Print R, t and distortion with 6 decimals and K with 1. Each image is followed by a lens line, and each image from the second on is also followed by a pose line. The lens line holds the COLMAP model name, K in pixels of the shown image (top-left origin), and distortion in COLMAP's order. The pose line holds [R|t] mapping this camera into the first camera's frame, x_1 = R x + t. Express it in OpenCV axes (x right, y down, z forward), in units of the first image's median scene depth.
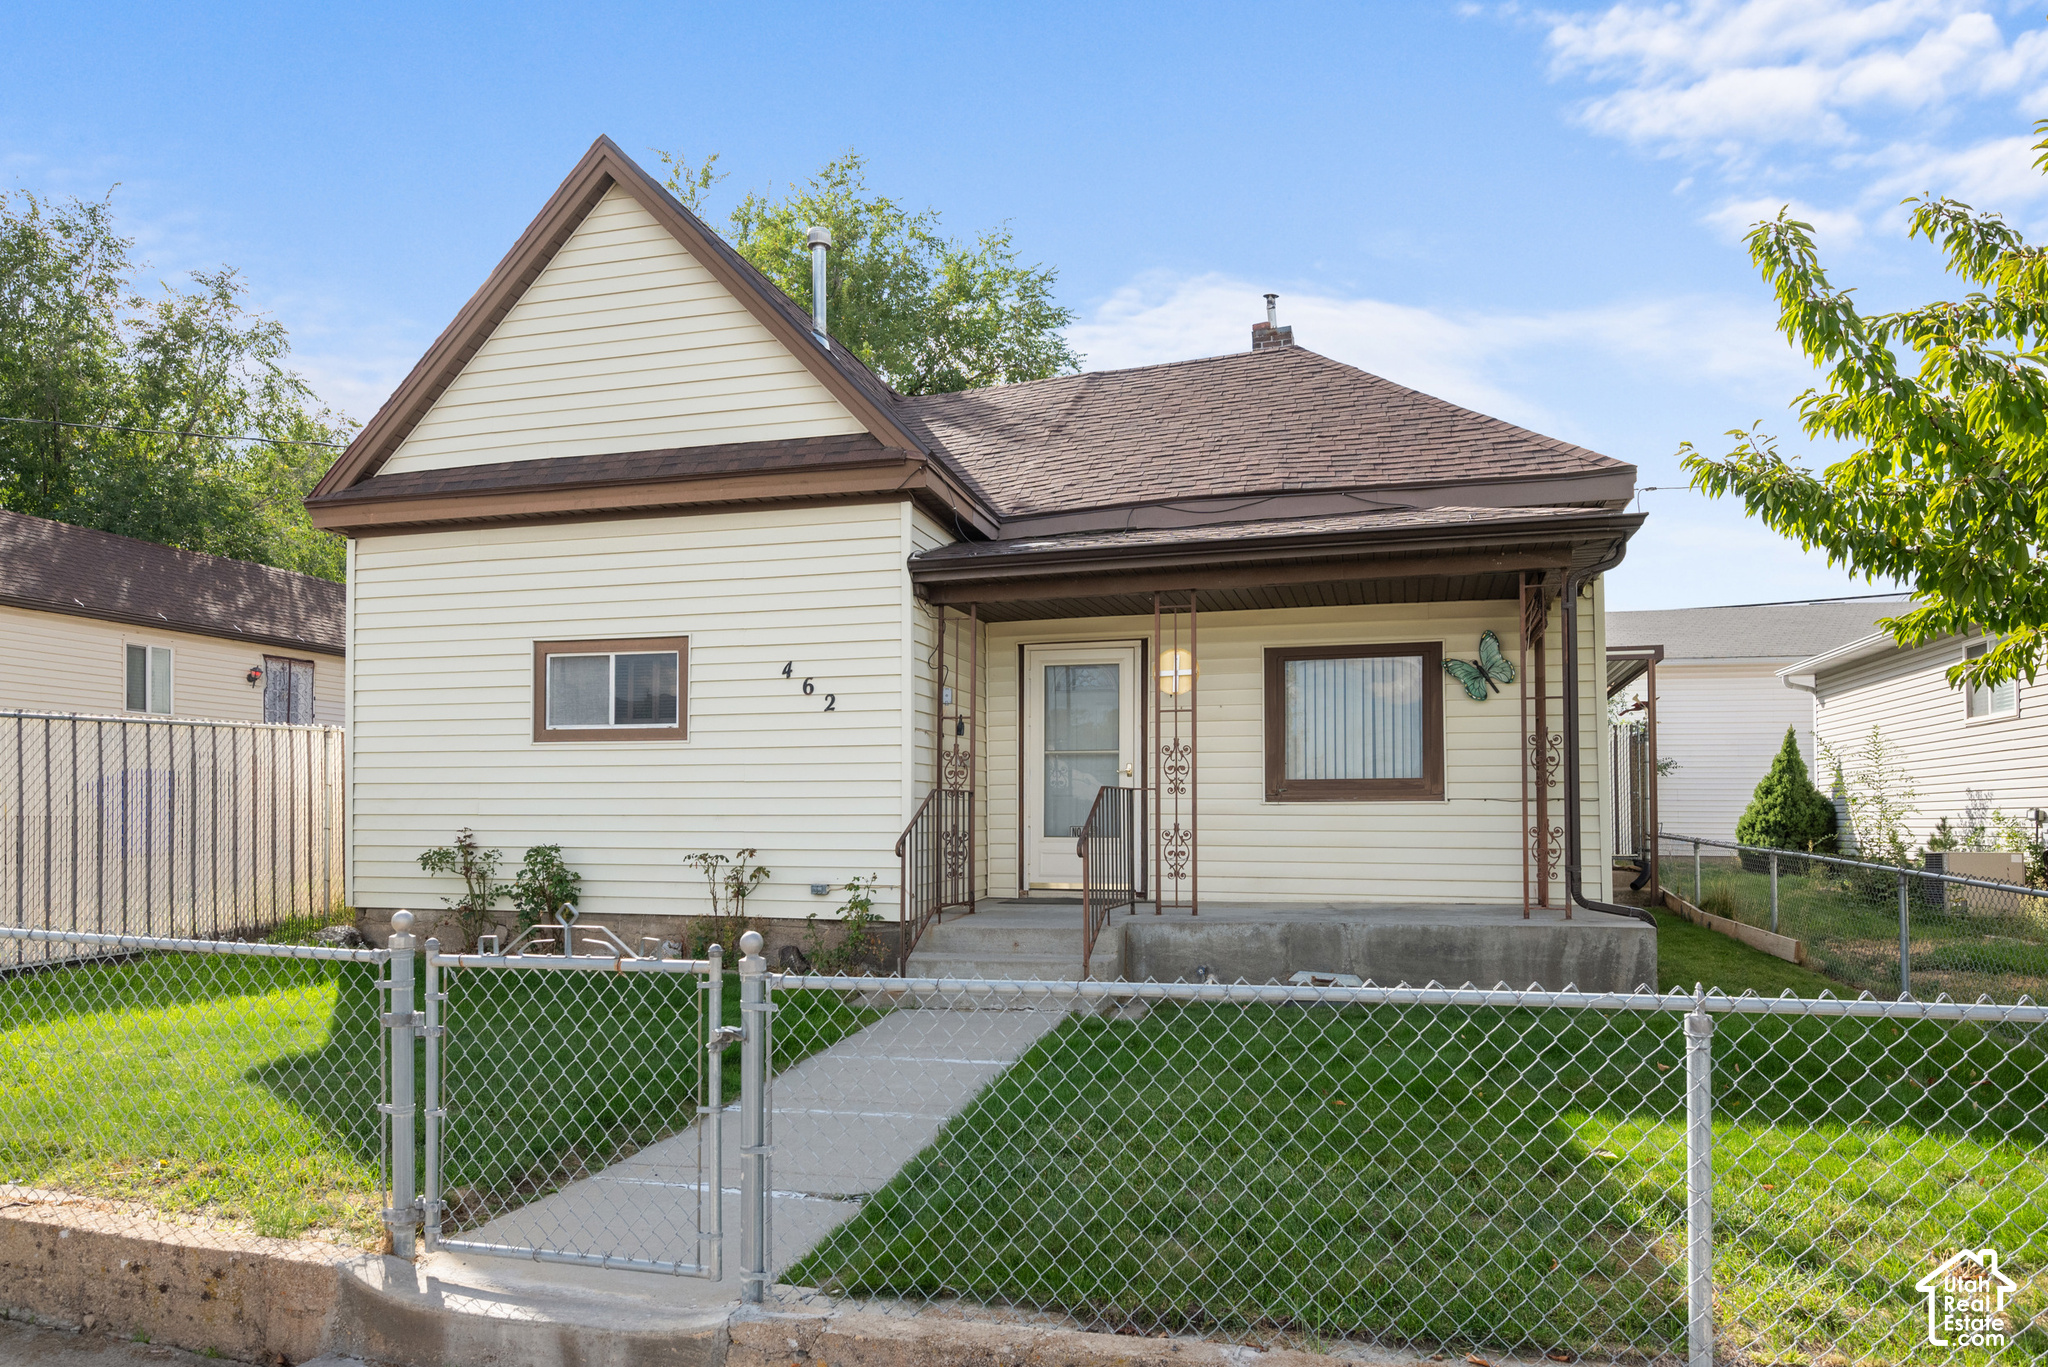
lens RADIAL K [[1238.8, 0, 1024.0], [0, 1238.8, 683.5], [0, 0, 1]] dist [0.000400, -0.000104]
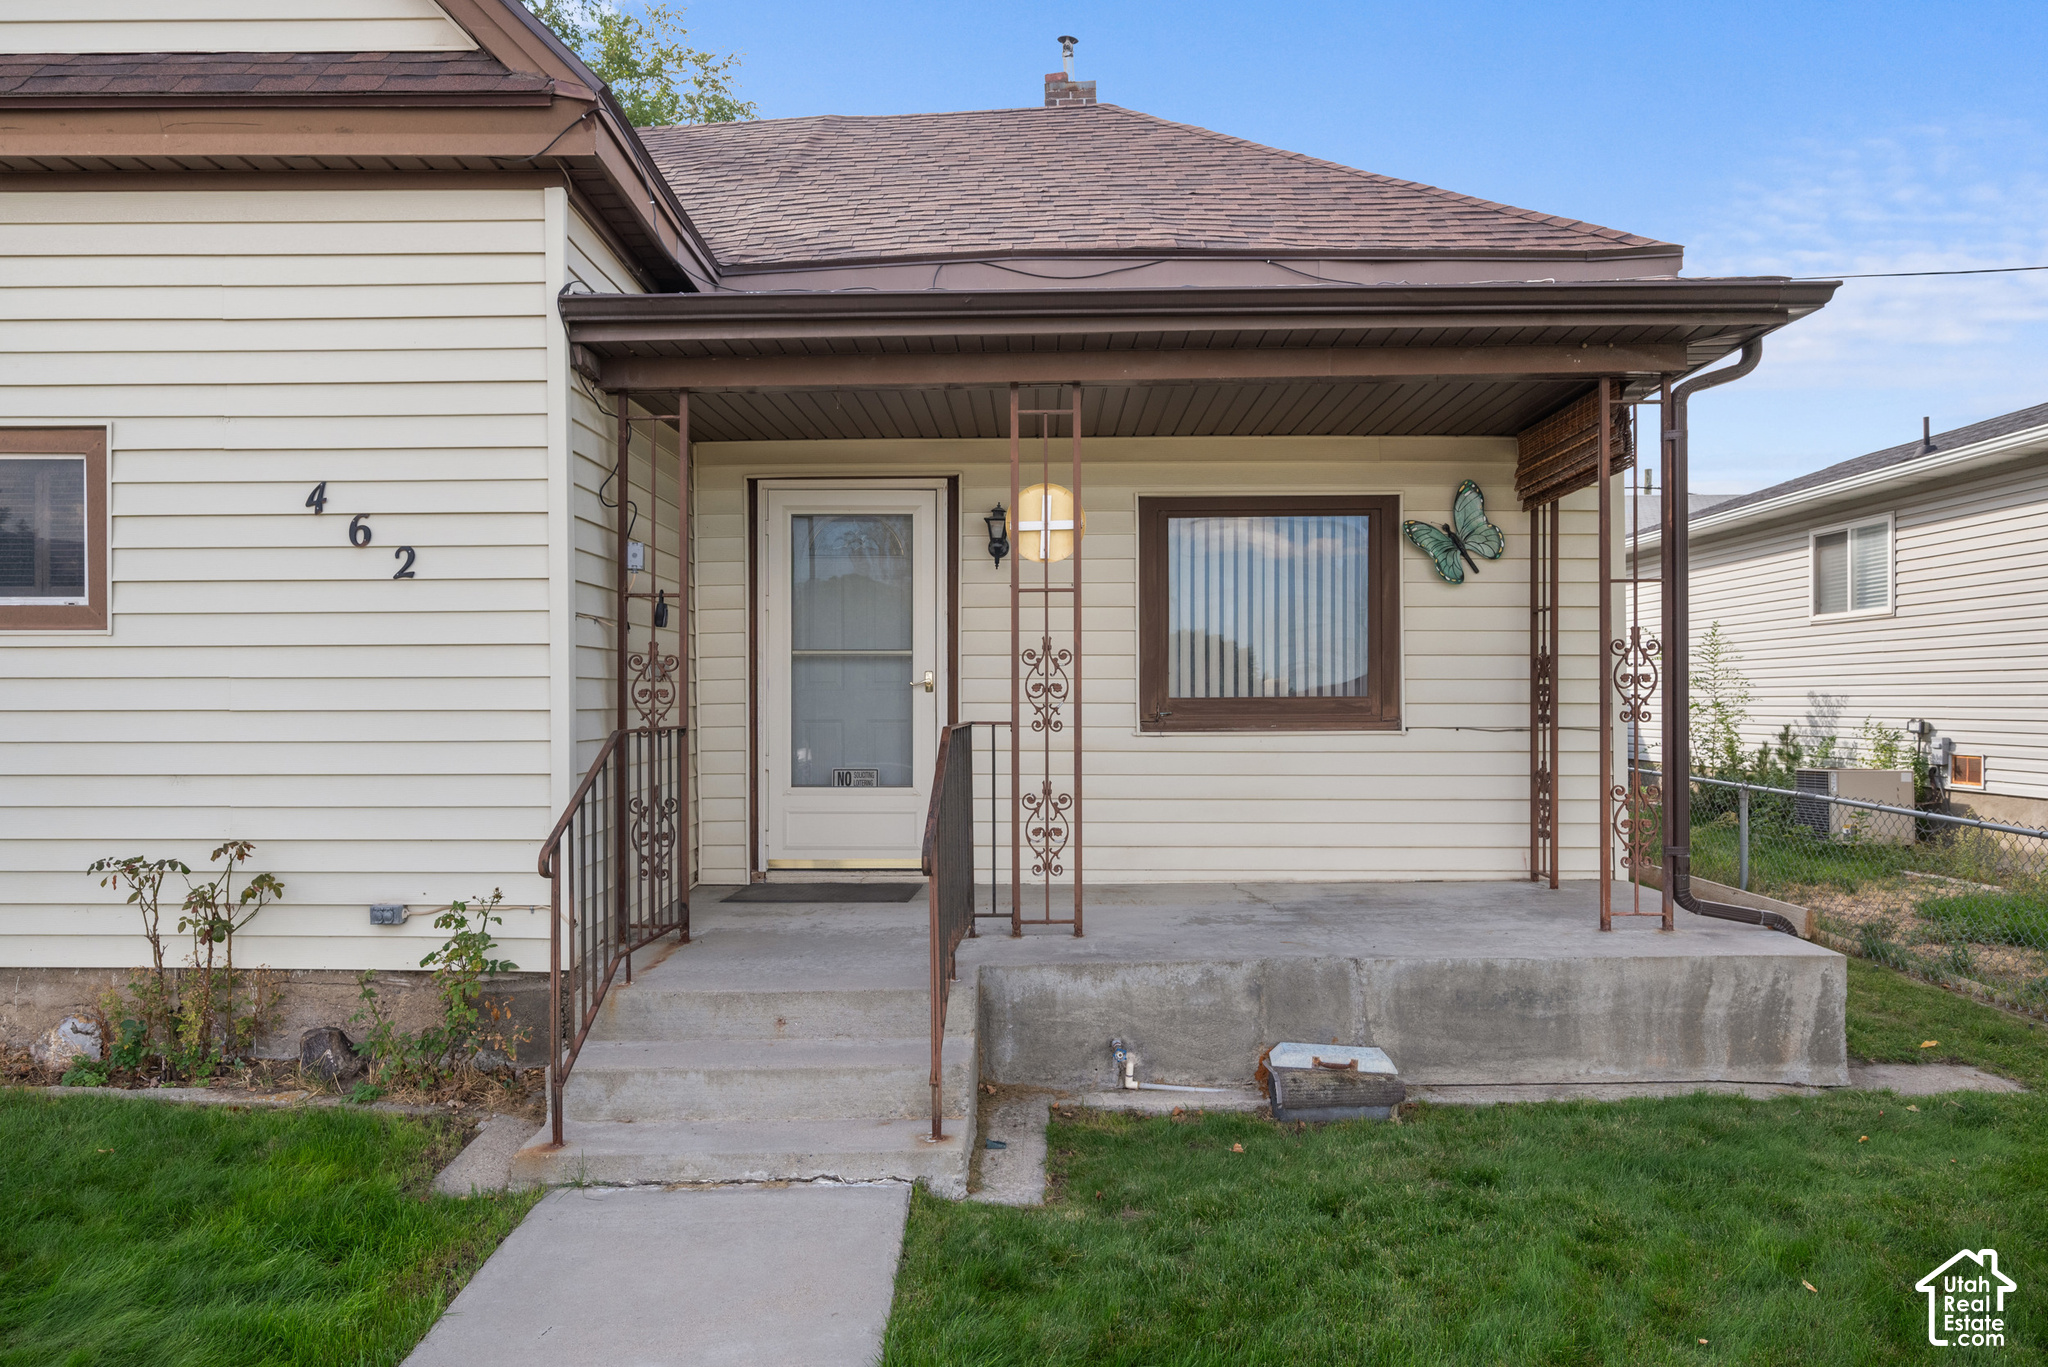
lens RADIAL K [[1240.6, 0, 1022.0], [0, 1240.6, 675.3], [0, 0, 1]] dist [-0.001893, -0.002153]
pose [[0.964925, 0.000598, 0.262526, -0.040787], [-0.024336, 0.995896, 0.087177, 0.010544], [-0.261396, -0.090508, 0.960979, 0.411763]]
